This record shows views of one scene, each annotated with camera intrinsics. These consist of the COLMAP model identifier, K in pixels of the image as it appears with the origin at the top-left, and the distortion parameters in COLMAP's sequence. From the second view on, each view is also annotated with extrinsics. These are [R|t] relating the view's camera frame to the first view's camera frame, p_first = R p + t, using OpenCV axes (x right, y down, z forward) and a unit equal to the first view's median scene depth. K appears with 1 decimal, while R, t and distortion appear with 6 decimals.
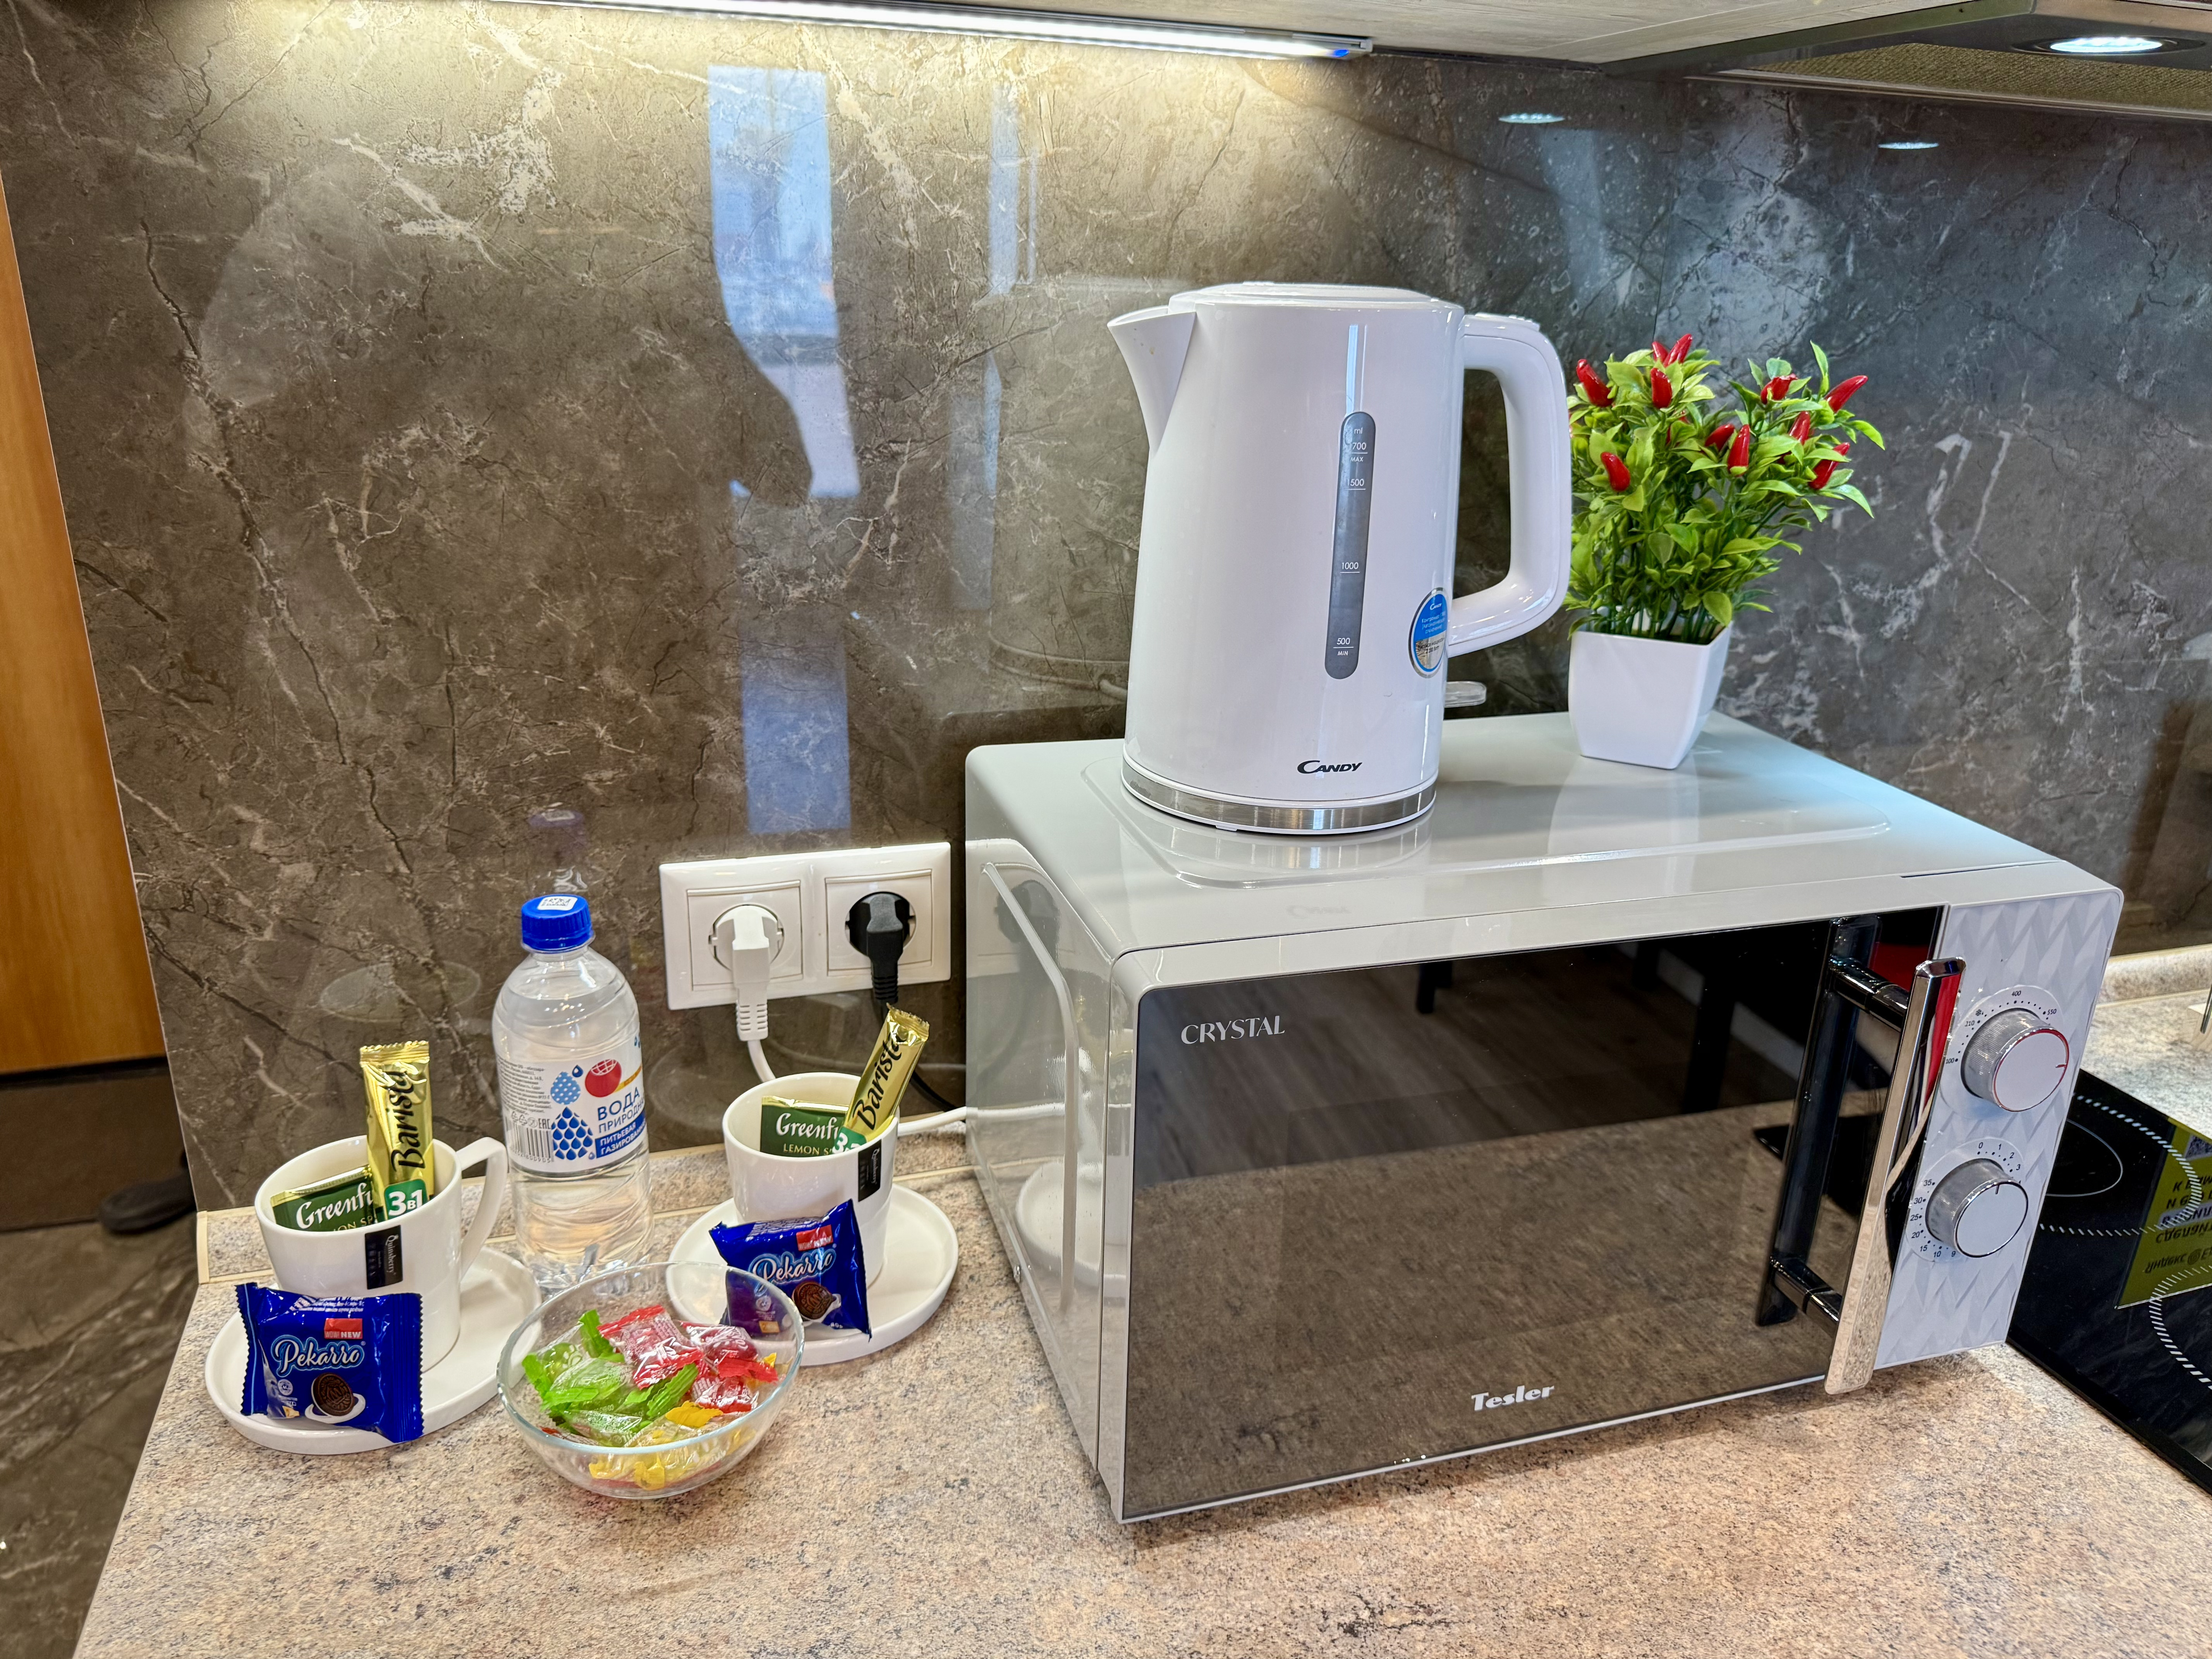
lens RADIAL K [[1563.0, 0, 1106.0], [0, 1563.0, 829.5], [0, 0, 1]] dist [-0.000459, -0.000100]
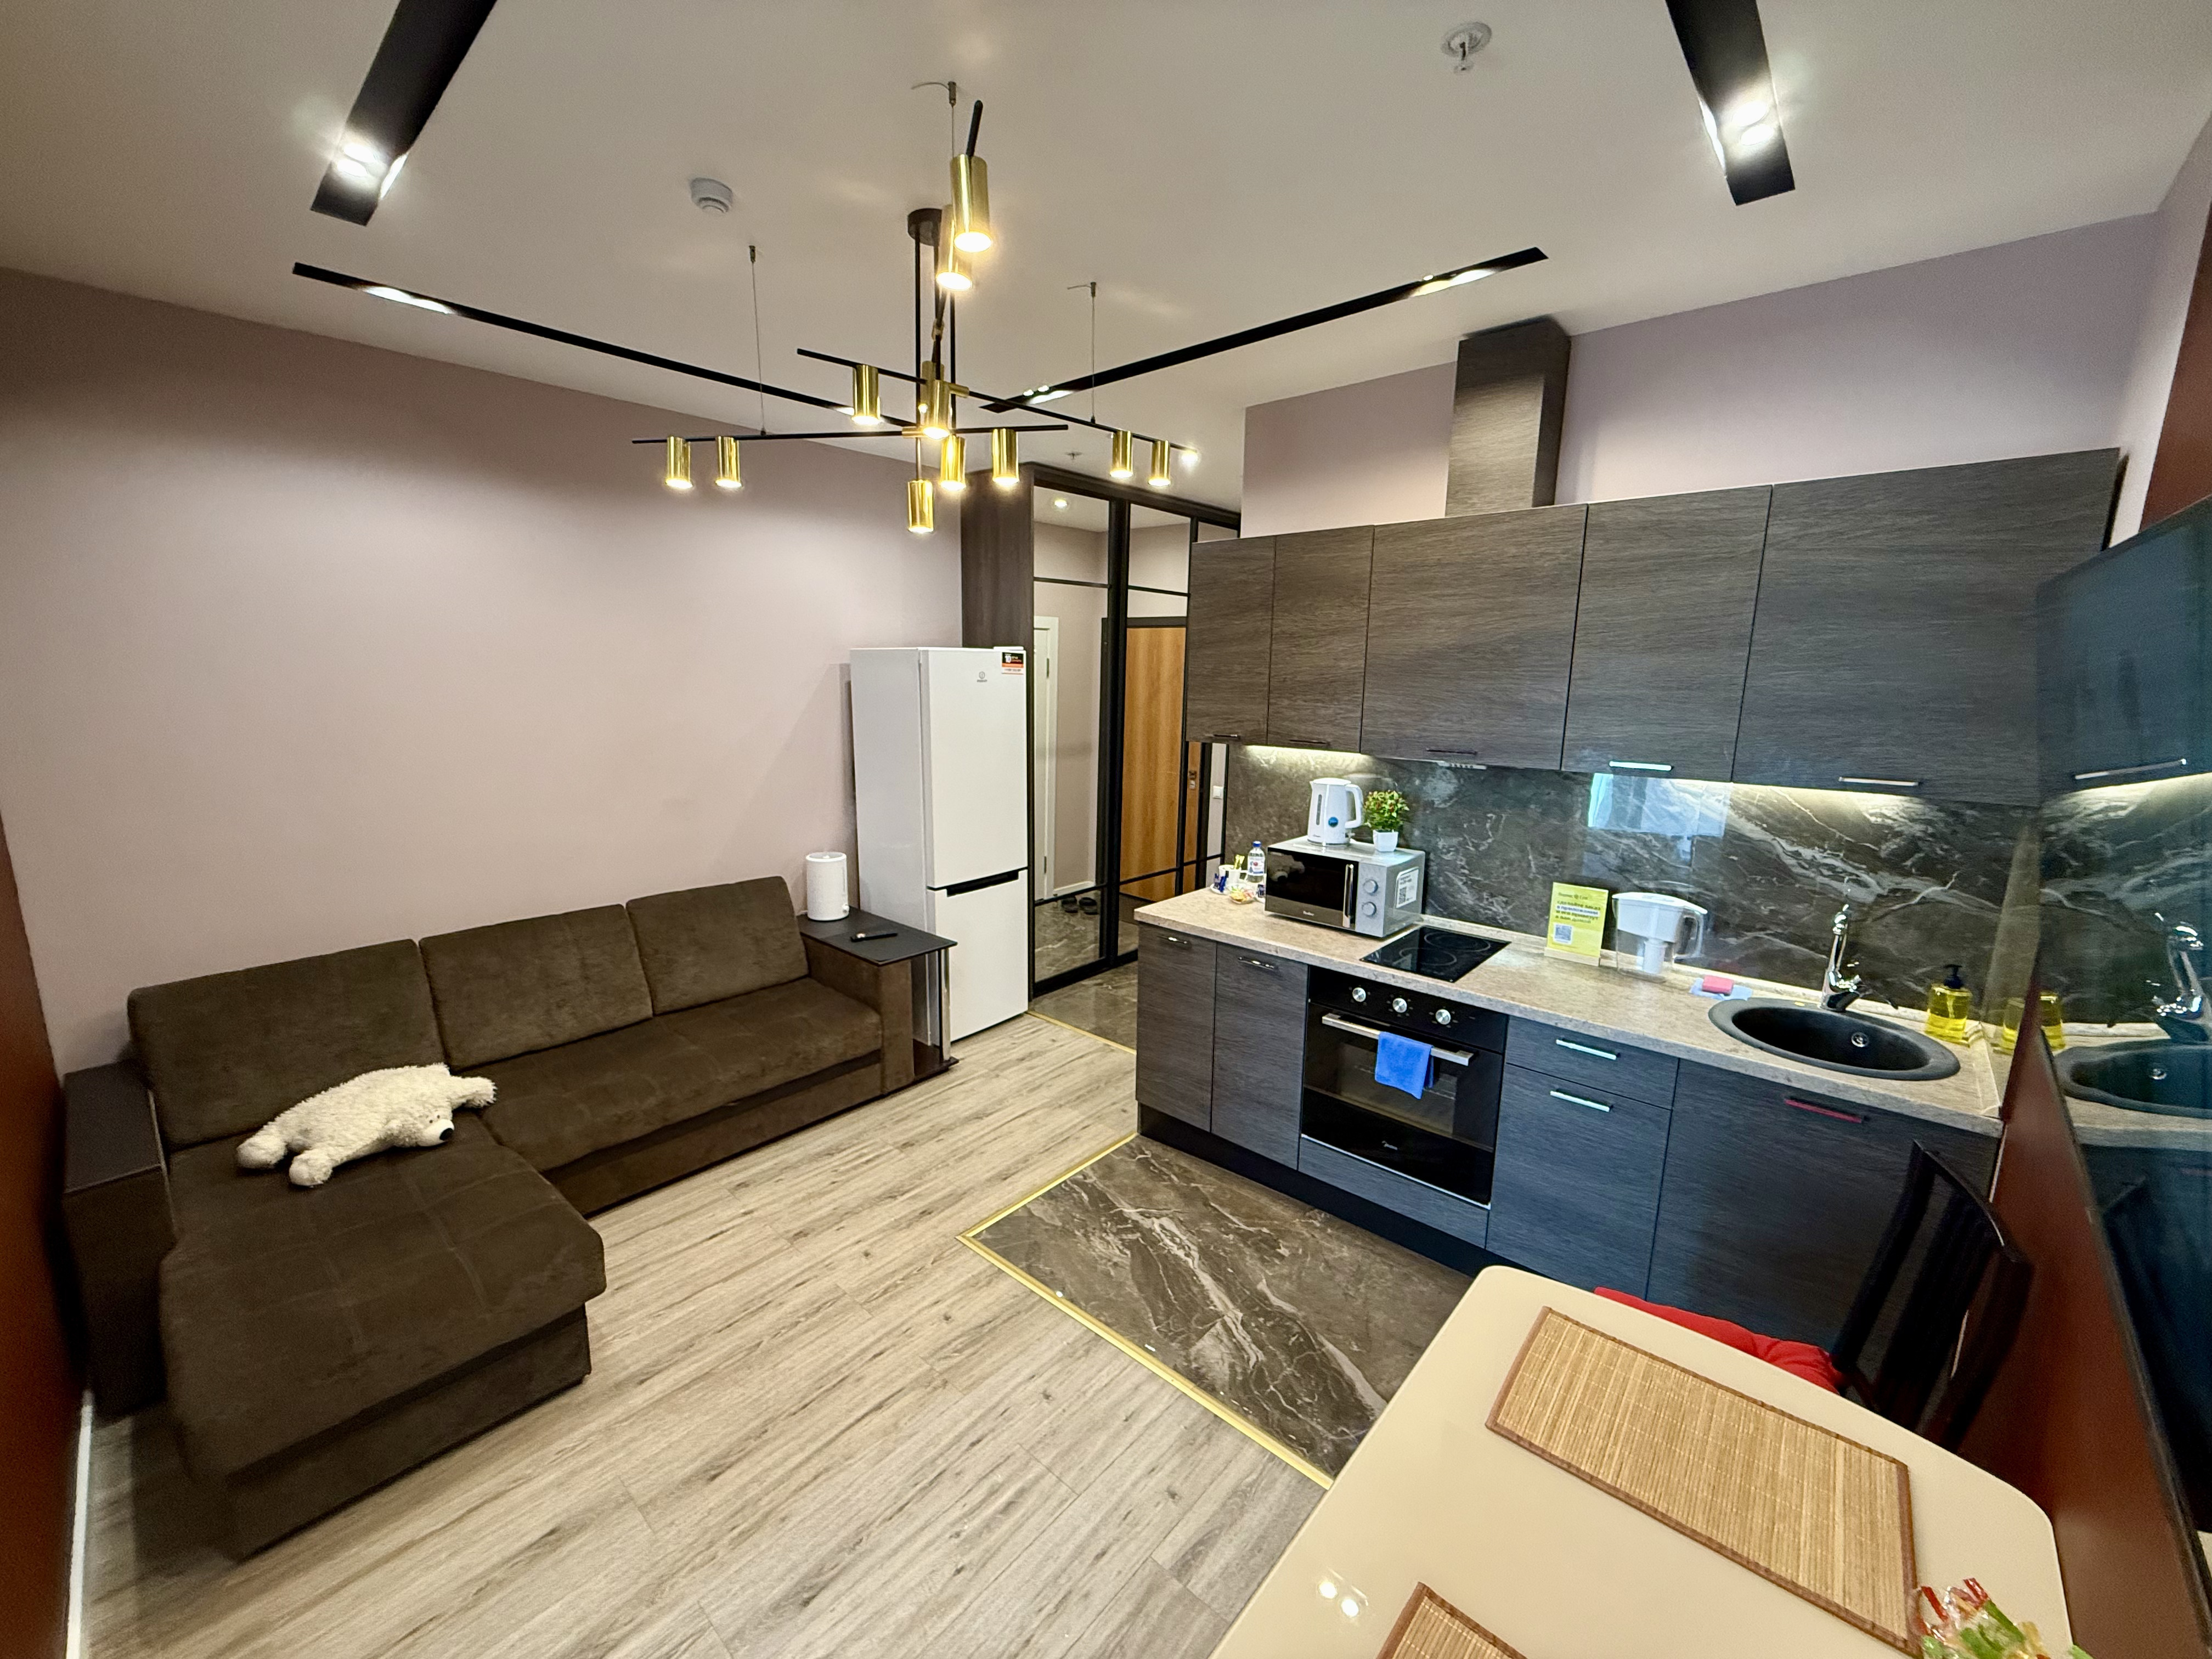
lens RADIAL K [[884.5, 0, 1106.0], [0, 884.5, 829.5], [0, 0, 1]] dist [0.000690, 0.000166]
pose [[0.525898, 0.130202, -0.840523, 2.991200], [-0.288726, 0.956862, -0.032426, 0.344403], [0.800043, 0.259734, 0.540805, -2.085306]]
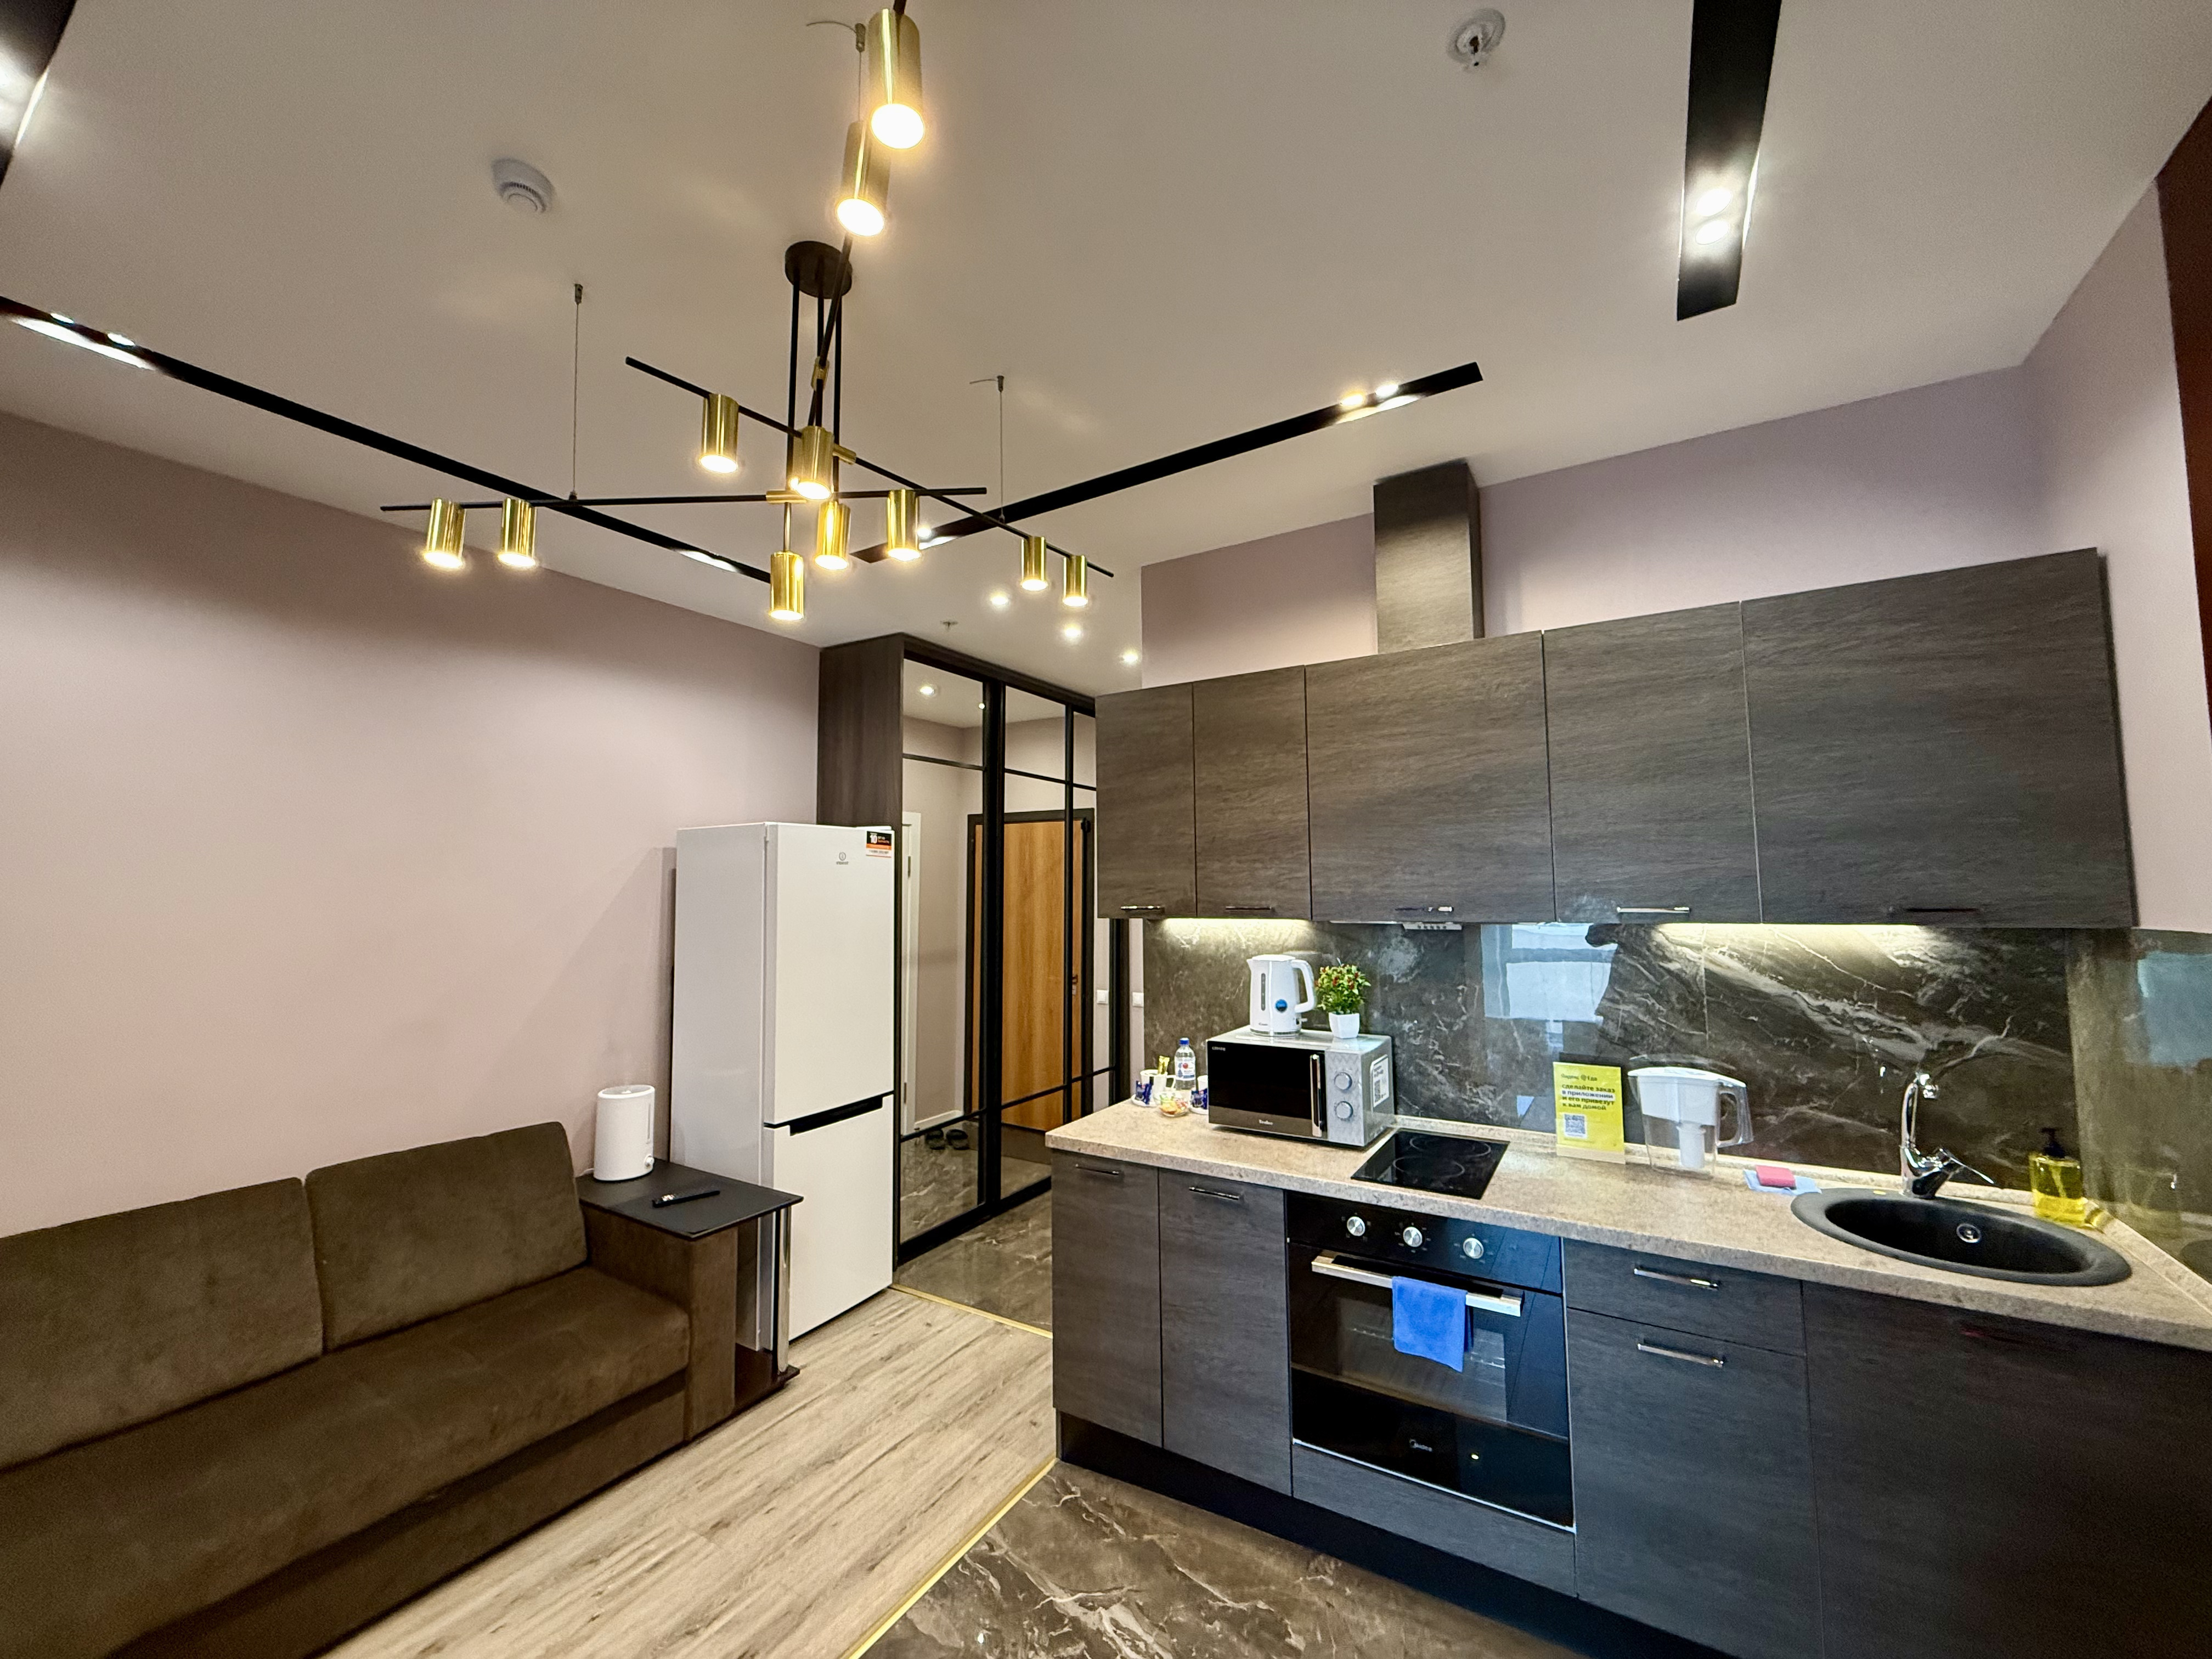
lens RADIAL K [[884.5, 0, 1106.0], [0, 884.5, 829.5], [0, 0, 1]] dist [0.000690, 0.000166]
pose [[0.662762, -0.088131, -0.743626, 2.271532], [-0.229077, 0.921581, -0.313388, 0.470281], [0.712931, 0.378049, 0.590600, -1.807417]]
